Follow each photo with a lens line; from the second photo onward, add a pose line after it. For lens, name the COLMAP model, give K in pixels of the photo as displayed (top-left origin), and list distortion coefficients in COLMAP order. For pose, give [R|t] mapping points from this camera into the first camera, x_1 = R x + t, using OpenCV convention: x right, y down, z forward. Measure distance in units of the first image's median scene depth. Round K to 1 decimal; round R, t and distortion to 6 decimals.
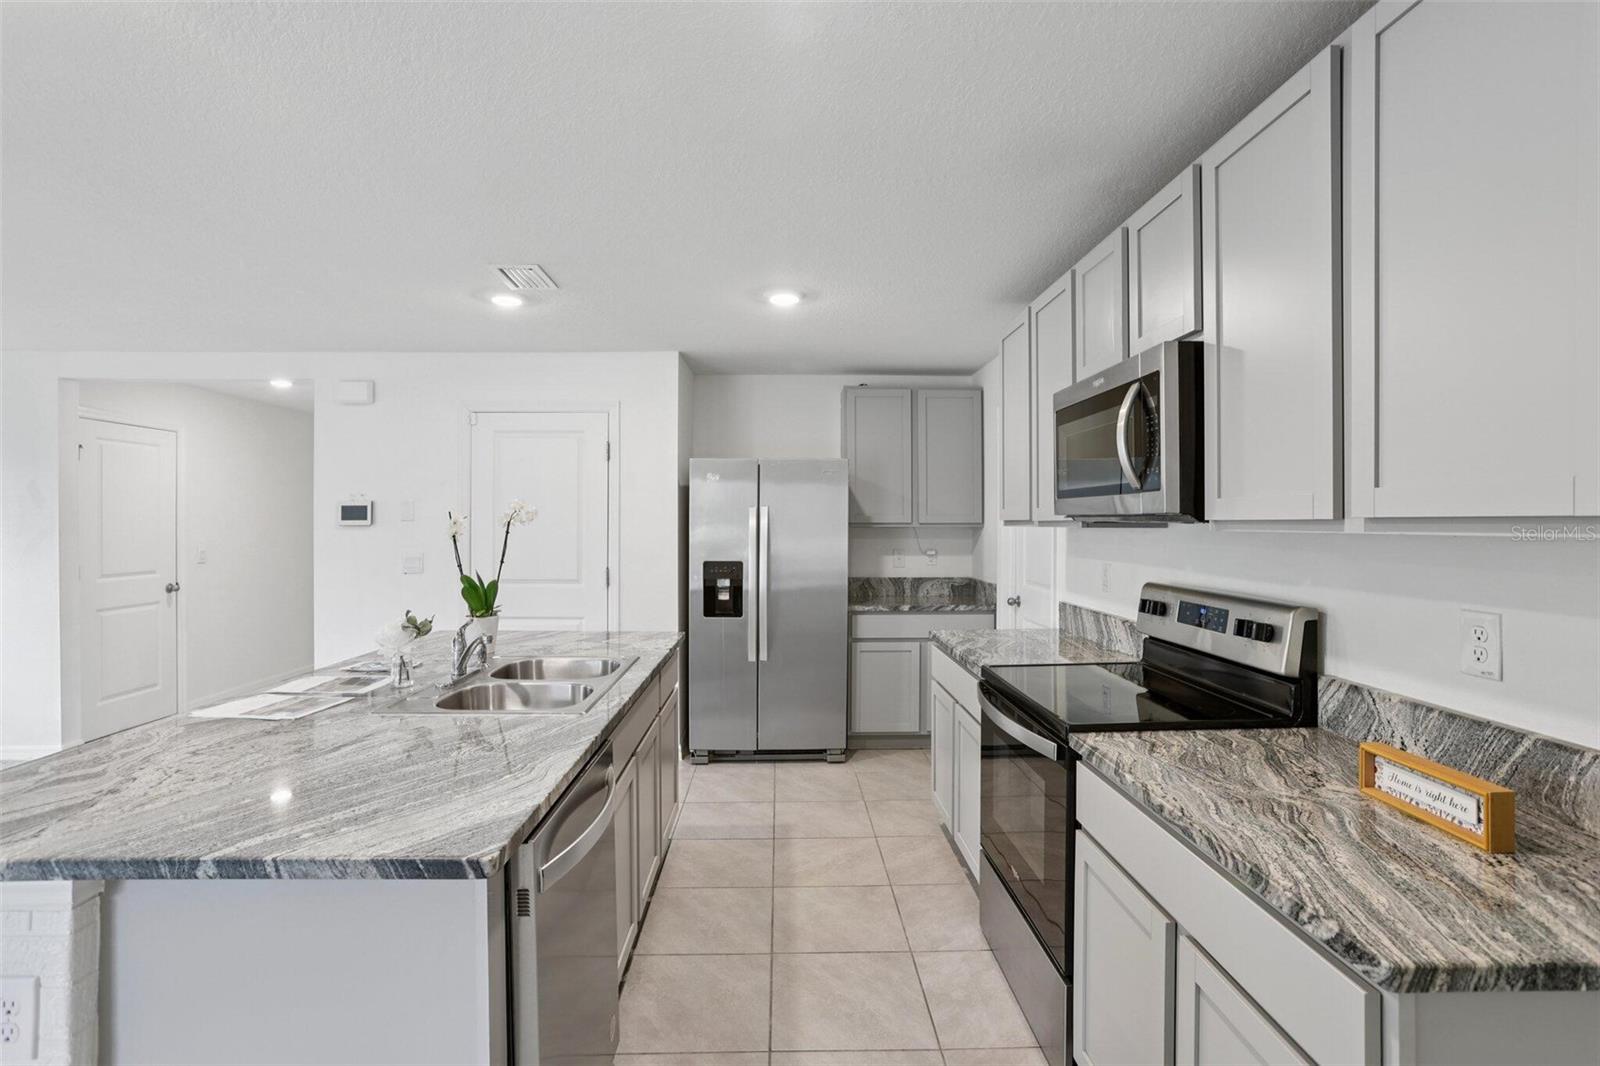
lens RADIAL K [[754.3, 0, 804.0], [0, 754.3, 524.0], [0, 0, 1]] dist [-0.050741, 0.028978]
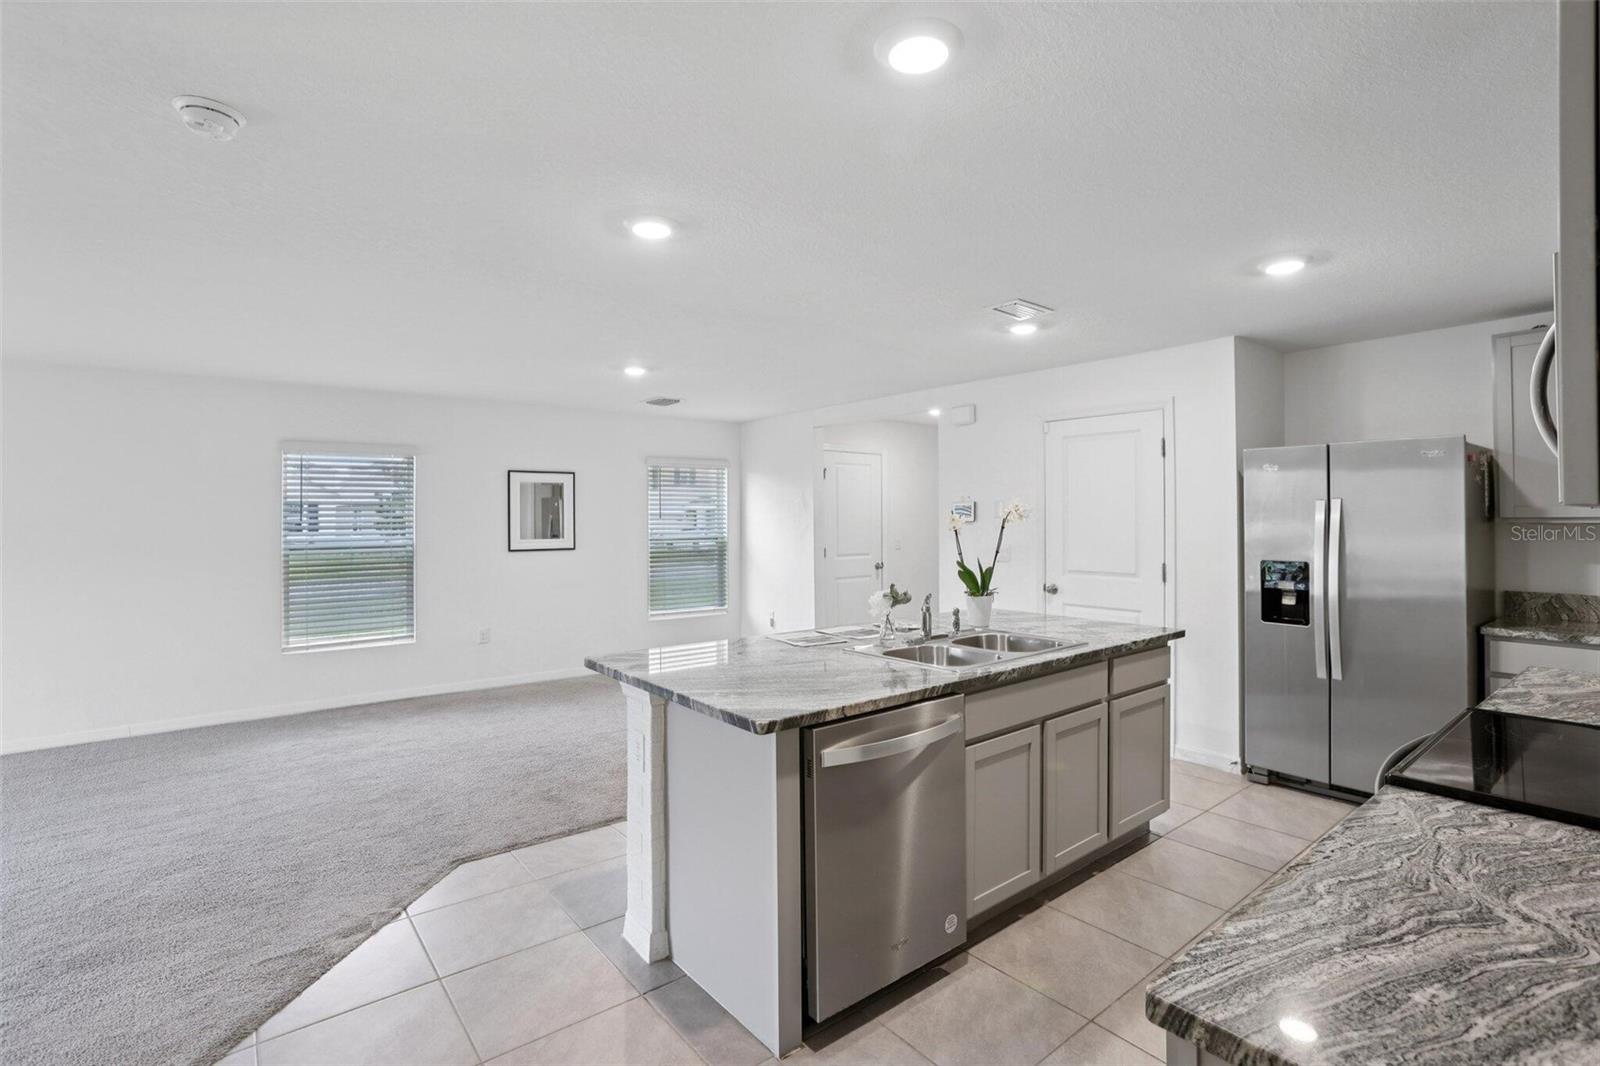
lens RADIAL K [[754.3, 0, 804.0], [0, 754.3, 524.0], [0, 0, 1]] dist [-0.050741, 0.028978]
pose [[0.604642, 0.000684, -0.796497, 0.248782], [0.003831, 0.999986, 0.003767, 0.000093], [0.796488, -0.005330, 0.604630, 0.017446]]
